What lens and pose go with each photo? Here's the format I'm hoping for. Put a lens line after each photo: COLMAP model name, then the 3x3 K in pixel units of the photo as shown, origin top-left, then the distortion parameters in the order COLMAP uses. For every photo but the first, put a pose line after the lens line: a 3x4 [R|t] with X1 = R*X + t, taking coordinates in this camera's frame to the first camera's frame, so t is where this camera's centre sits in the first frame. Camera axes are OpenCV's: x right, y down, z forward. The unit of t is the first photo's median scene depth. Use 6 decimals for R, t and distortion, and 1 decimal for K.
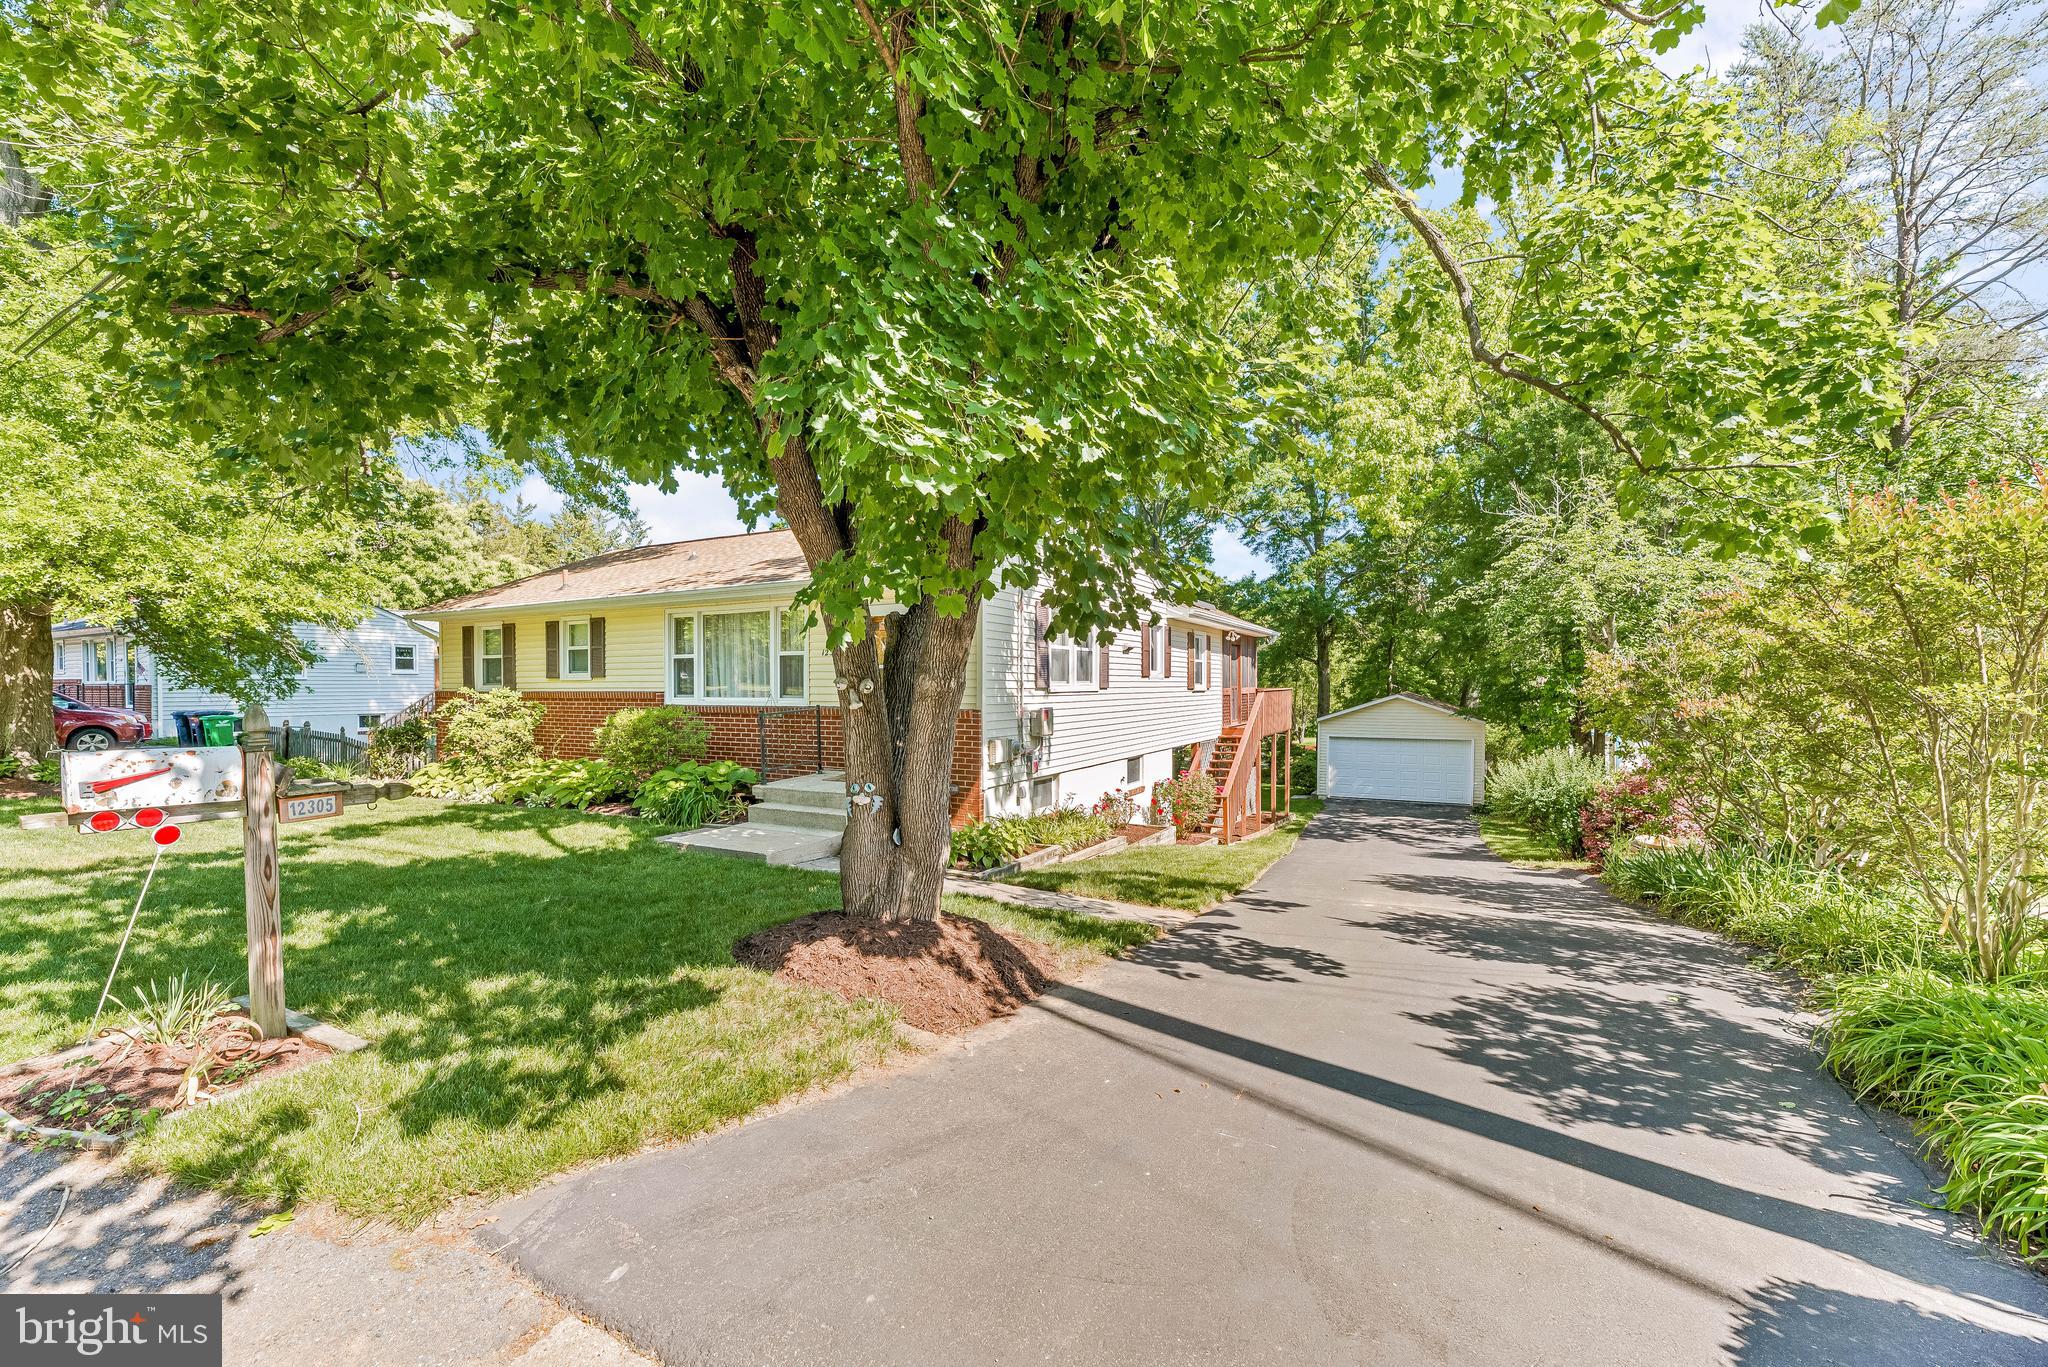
lens RADIAL K [[824.3, 0, 1013.6], [0, 824.3, 698.3], [0, 0, 1]] dist [-0.001988, -0.000302]
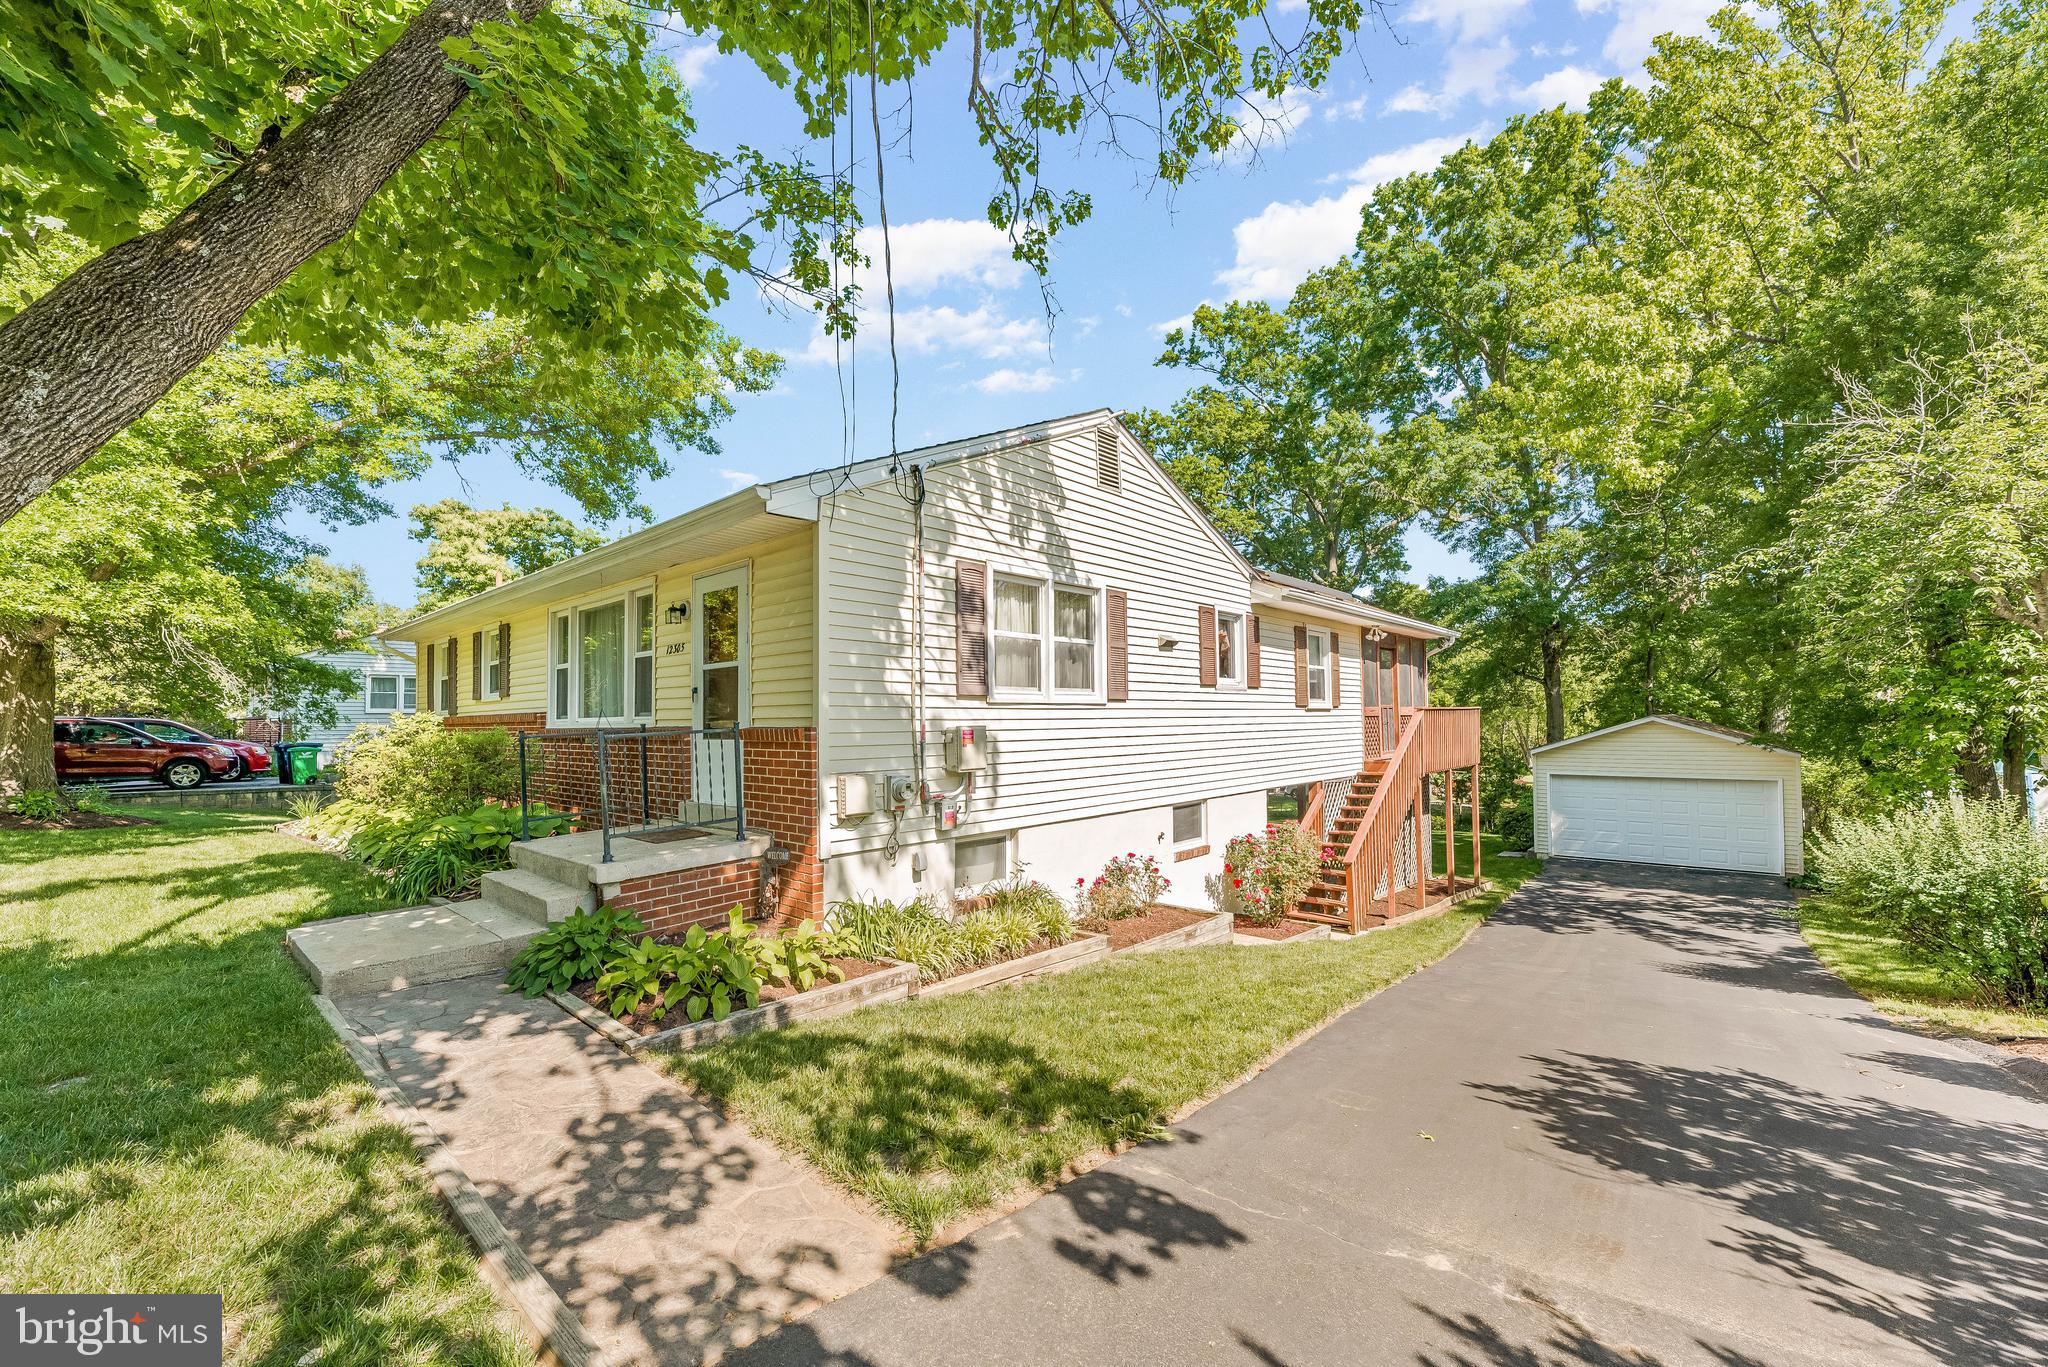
lens RADIAL K [[822.3, 0, 1006.0], [0, 822.3, 705.5], [0, 0, 1]] dist [-0.016675, 0.007323]
pose [[0.969101, -0.015356, -0.246184, 0.129150], [0.006714, 0.999333, -0.035907, 0.010772], [0.246571, 0.033145, 0.968558, 0.229267]]
